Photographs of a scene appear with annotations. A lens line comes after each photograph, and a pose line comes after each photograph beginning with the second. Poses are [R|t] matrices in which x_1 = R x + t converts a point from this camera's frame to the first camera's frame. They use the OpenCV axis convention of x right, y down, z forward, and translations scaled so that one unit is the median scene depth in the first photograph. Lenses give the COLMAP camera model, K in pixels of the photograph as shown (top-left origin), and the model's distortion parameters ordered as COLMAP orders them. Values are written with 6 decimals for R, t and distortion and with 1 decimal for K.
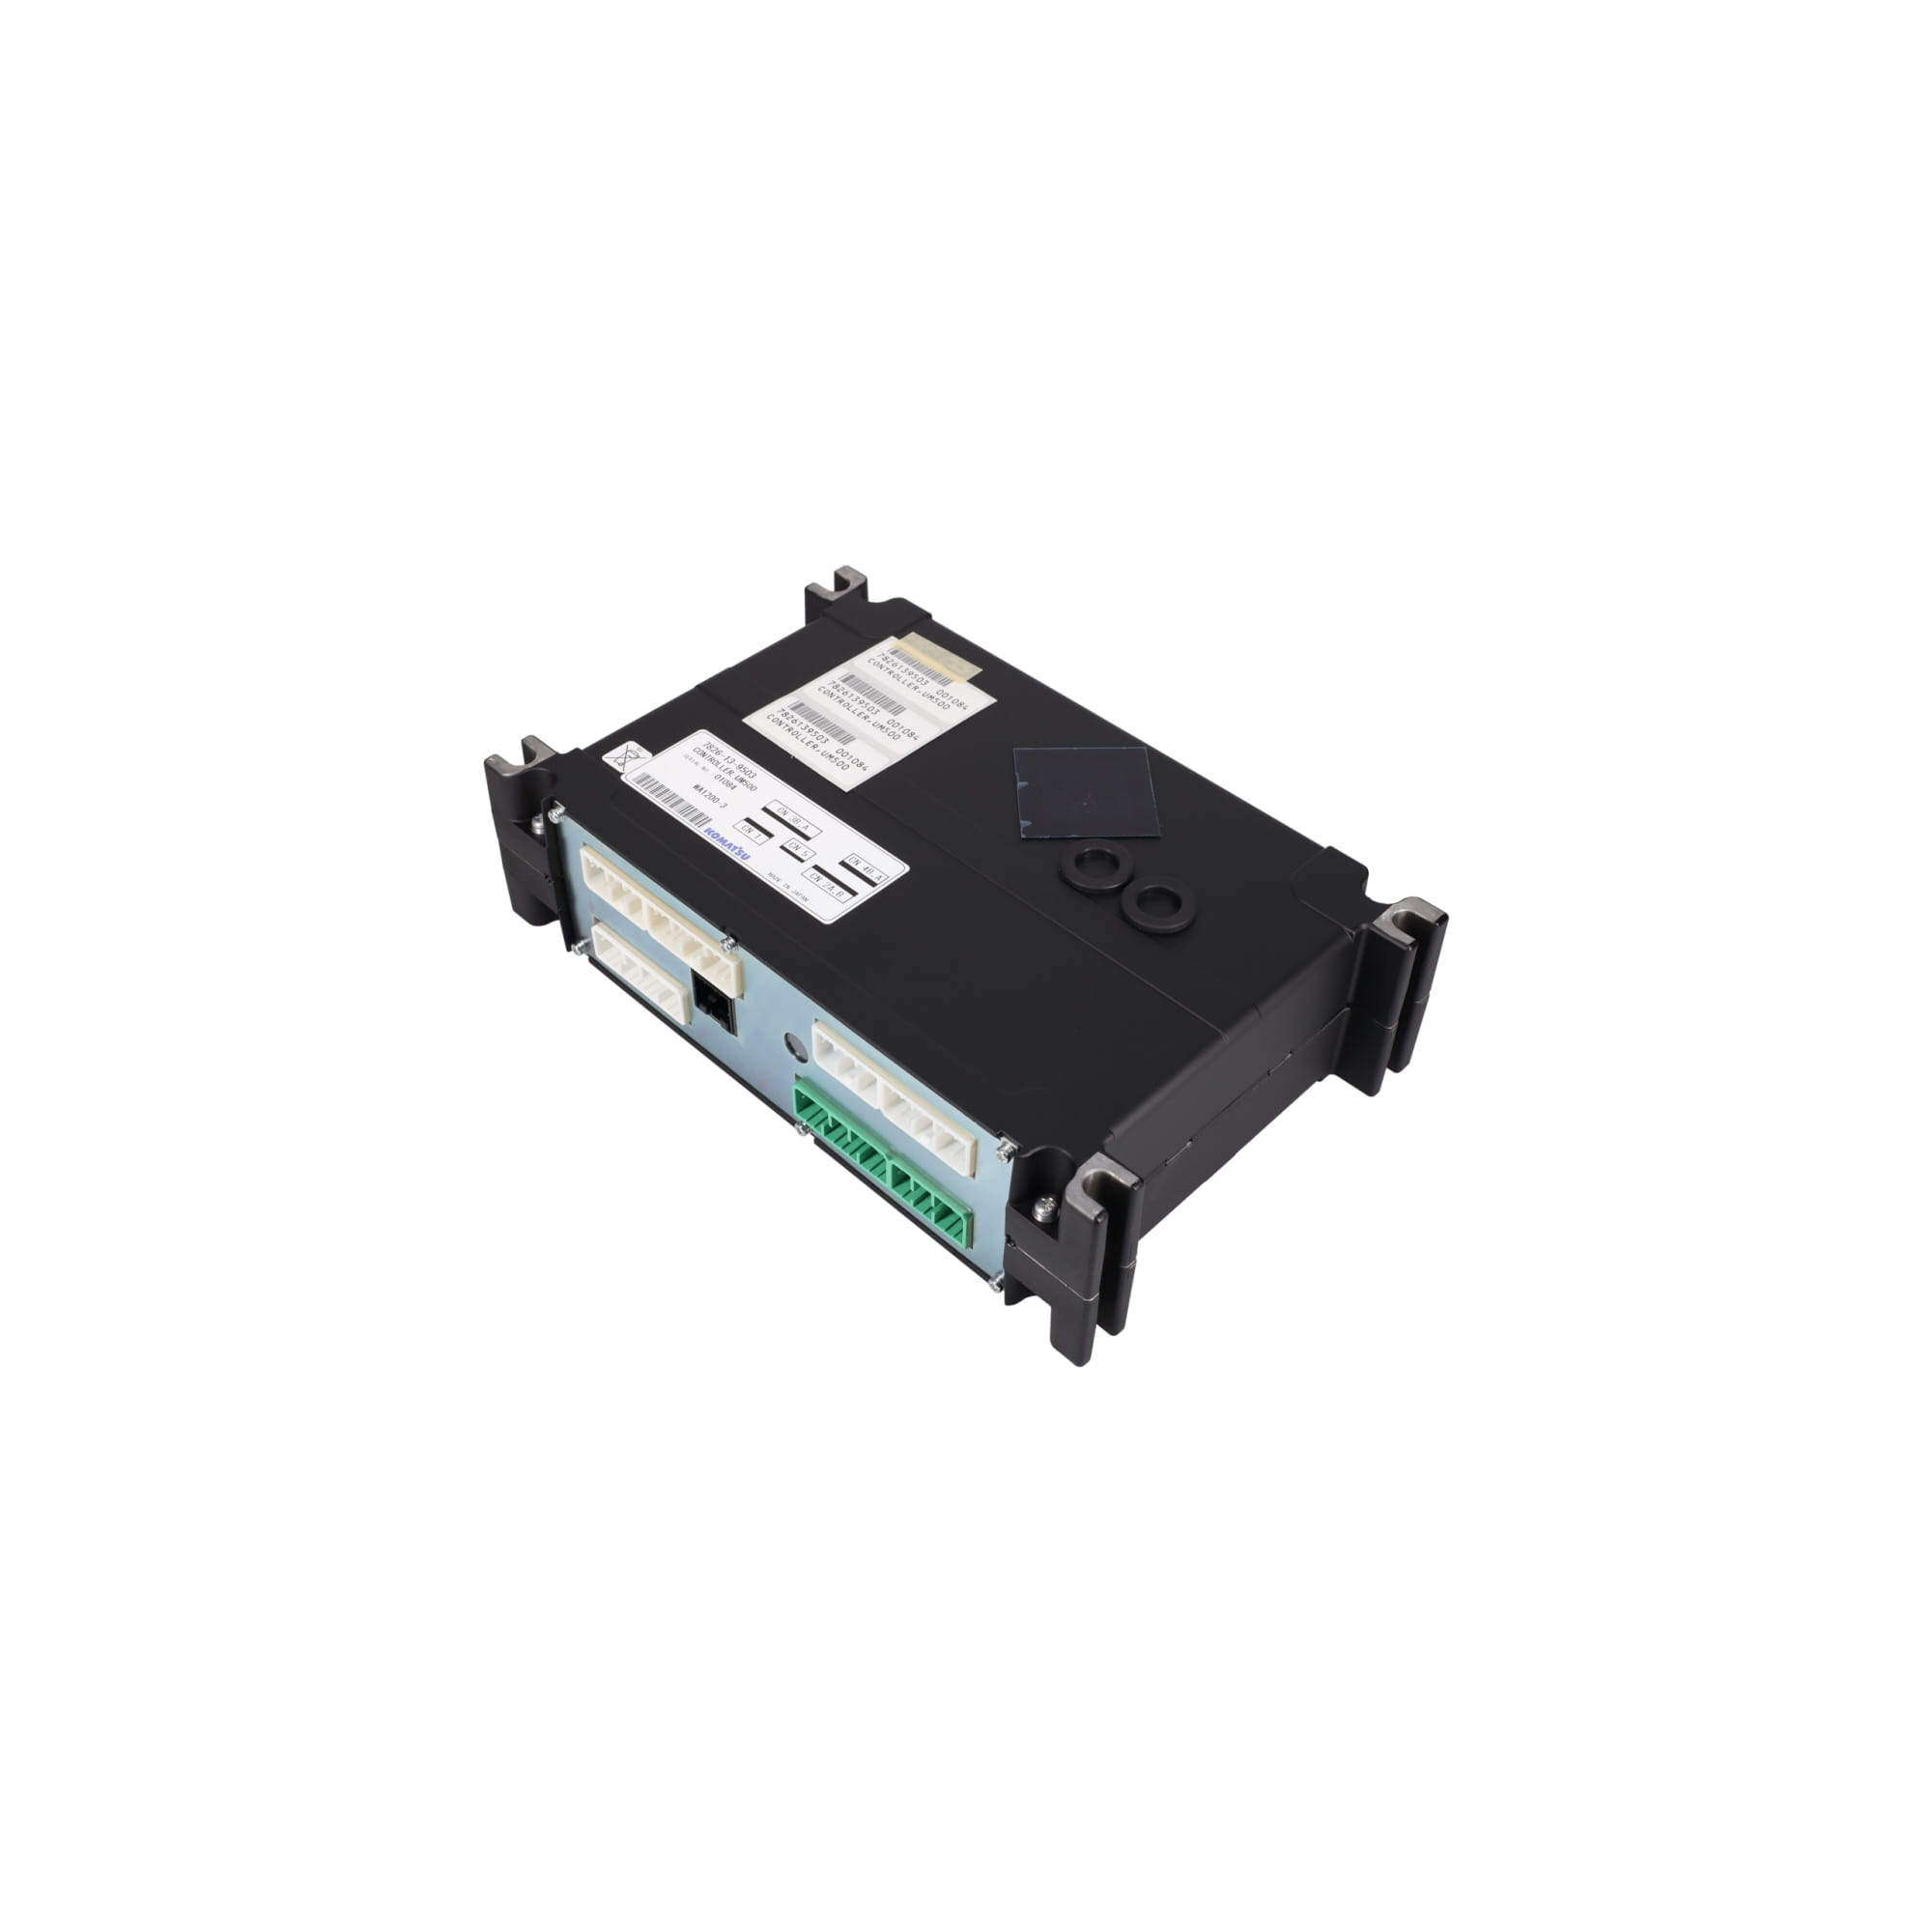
lens RADIAL K [[1903.4, 0, 965.7], [0, 1903.4, 965.3], [0, 0, 1]] dist [0.009277, 0.000000]
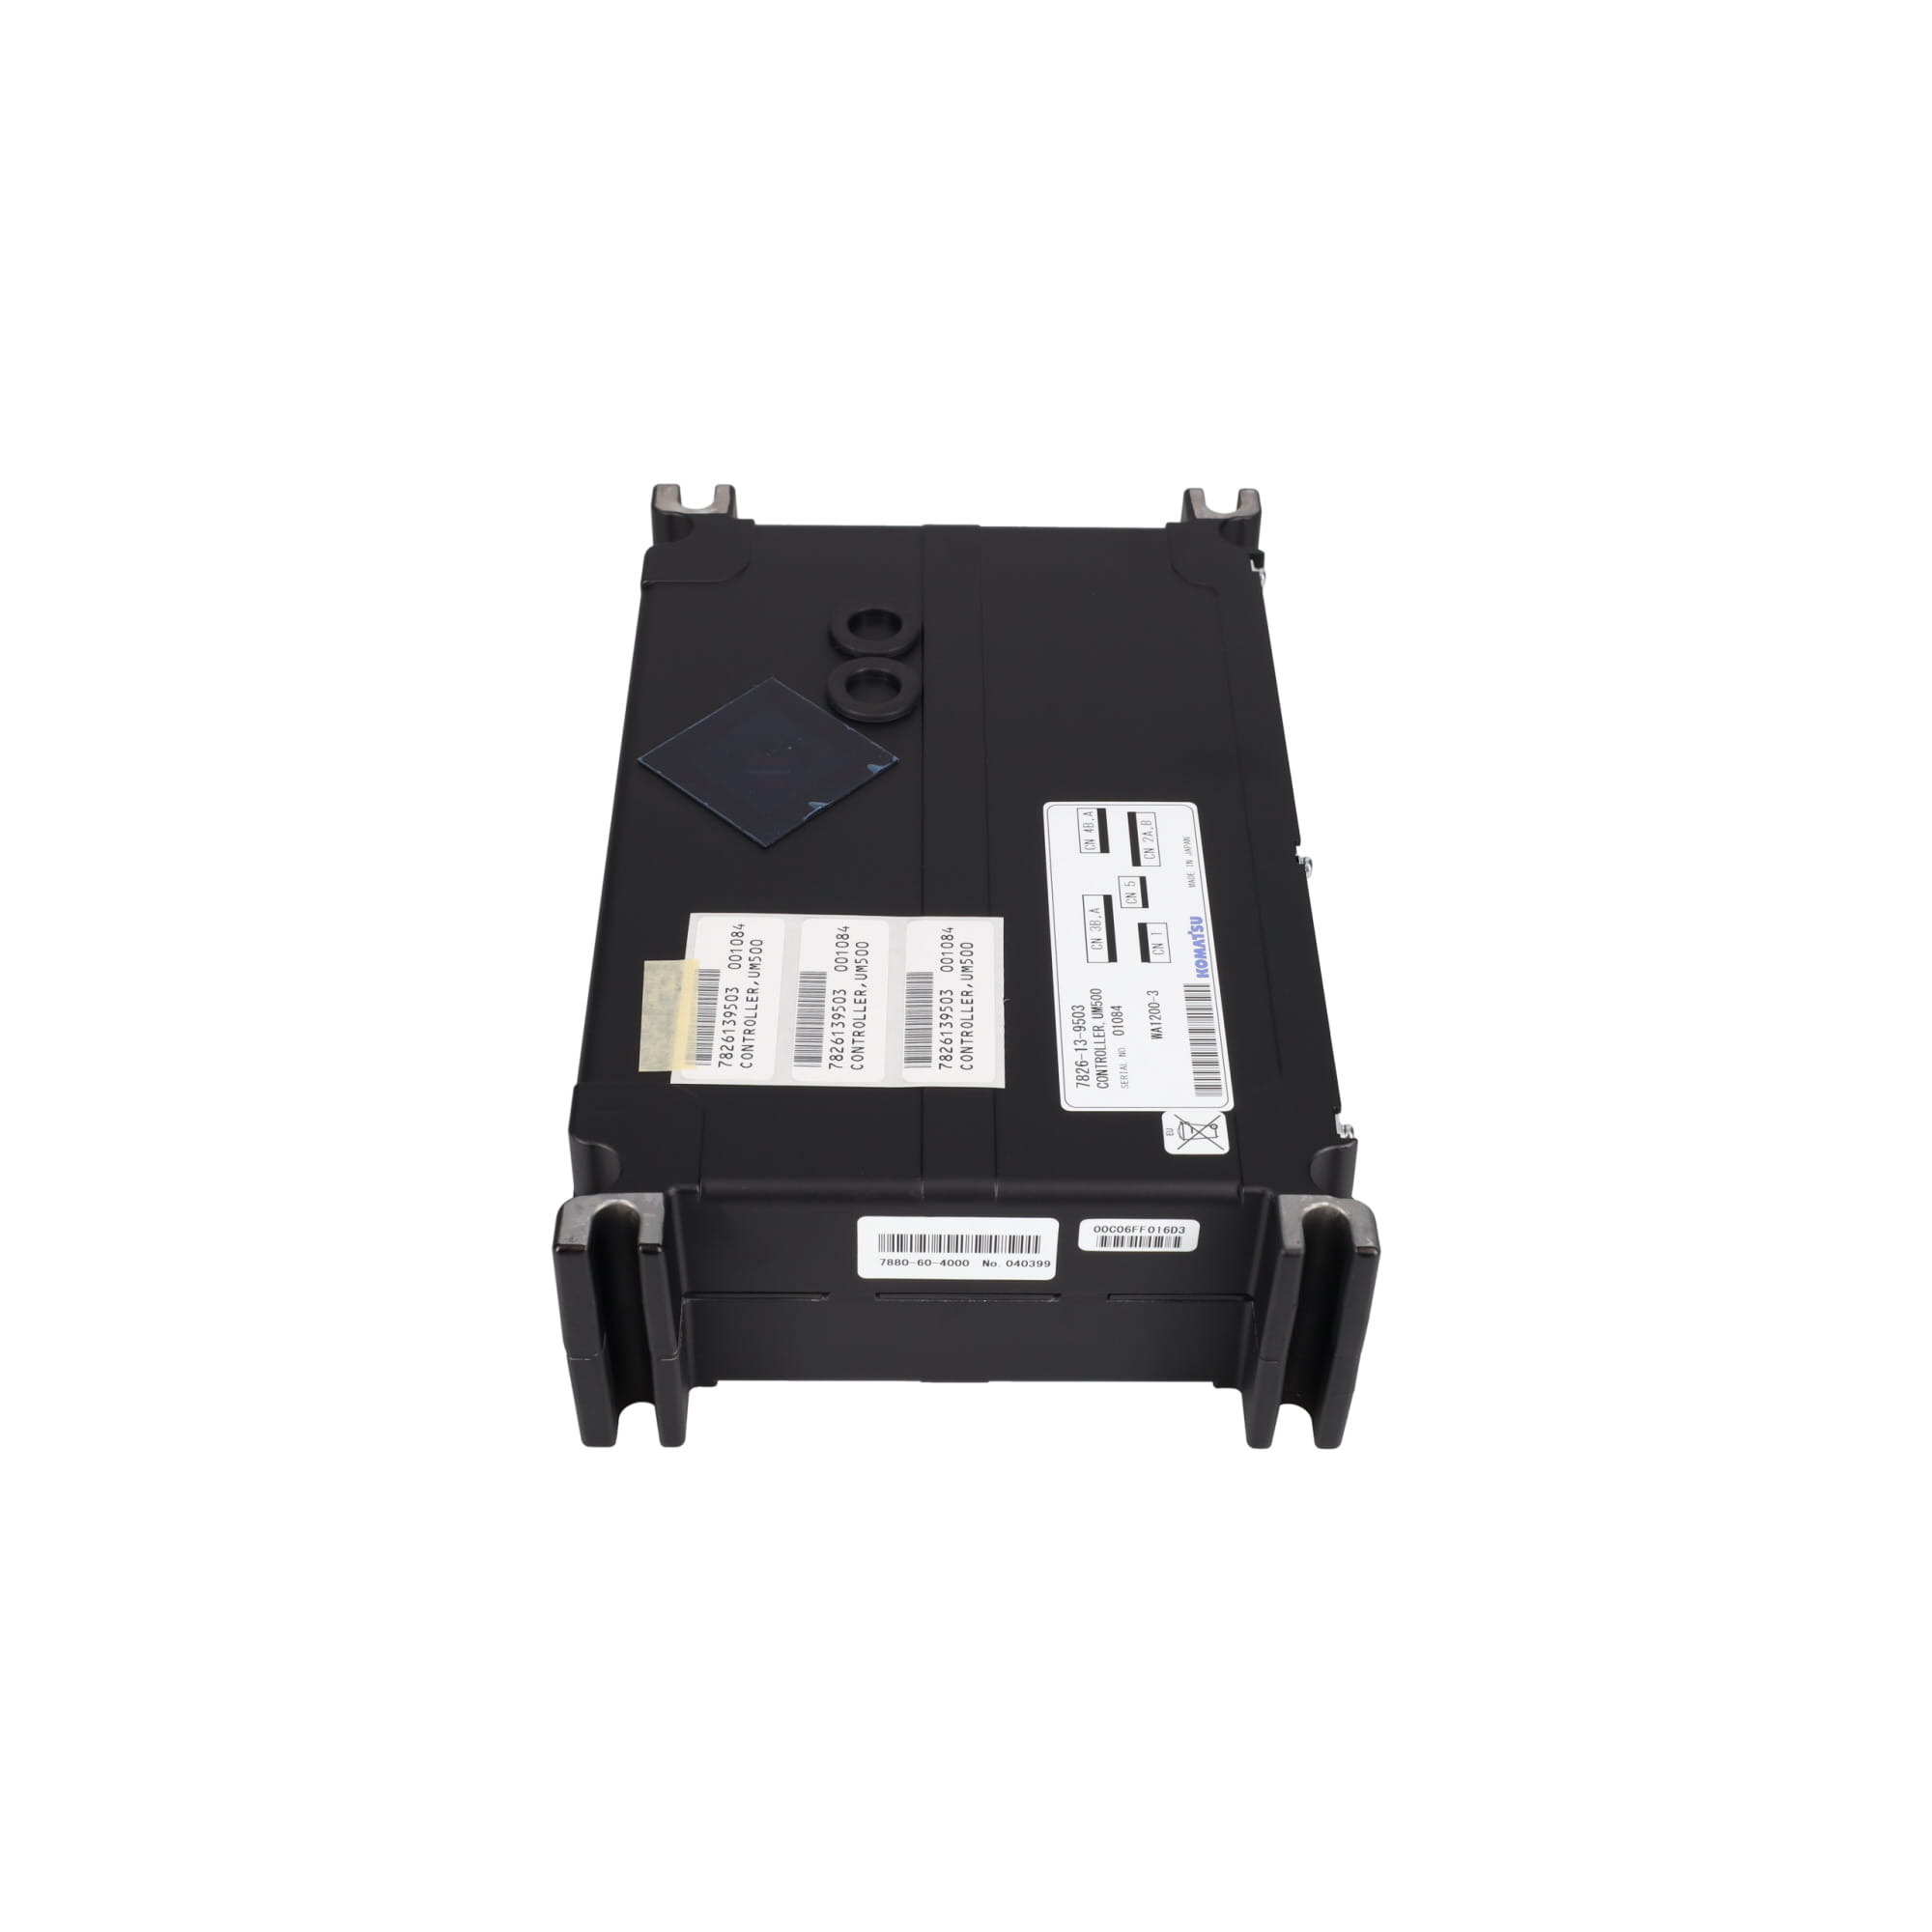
lens RADIAL K [[2586.1, 0, 963.0], [0, 2586.1, 972.0], [0, 0, 1]] dist [0.009875, 0.000000]
pose [[-0.700687, -0.522531, 0.485797, -0.512443], [0.486092, 0.148786, 0.861149, -0.892627], [-0.522257, 0.839538, 0.149746, 0.869026]]
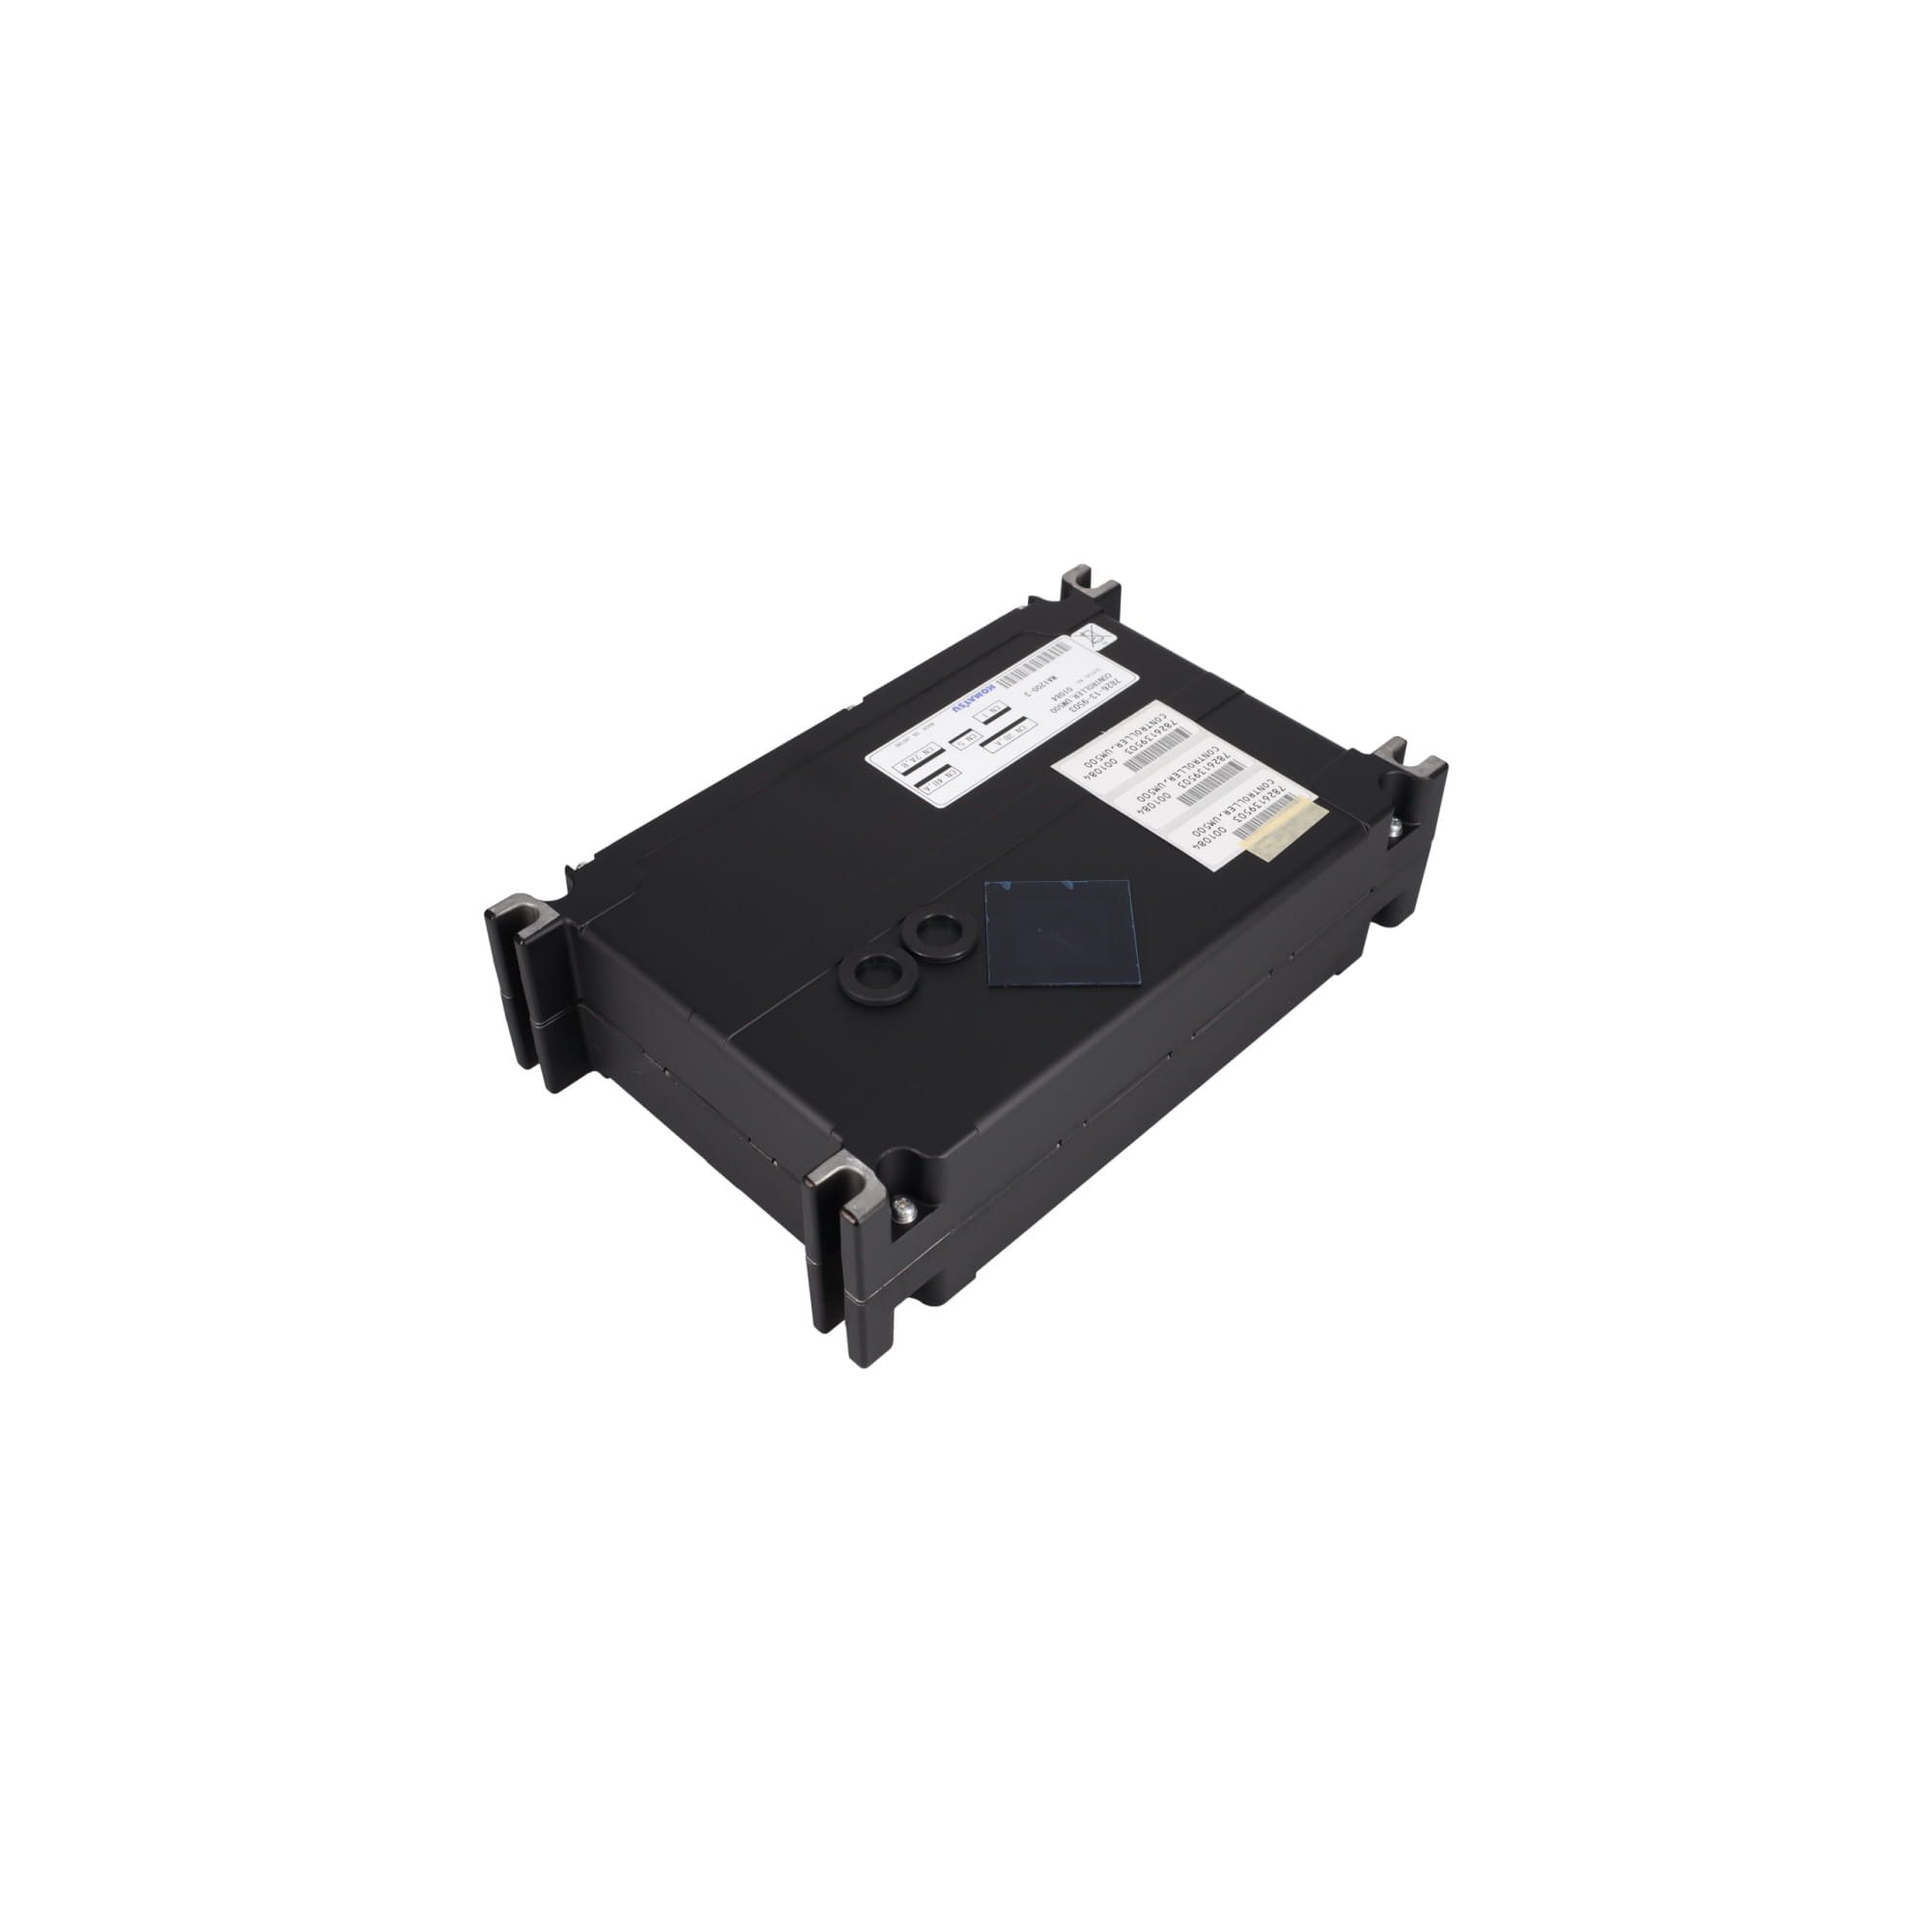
lens RADIAL K [[1903.4, 0, 967.7], [0, 1903.4, 976.4], [0, 0, 1]] dist [0.009277, 0.000000]
pose [[-0.012518, 0.701974, -0.712093, 0.724795], [-0.720905, 0.487165, 0.492916, -0.495589], [0.692921, 0.519521, 0.499958, 0.513366]]
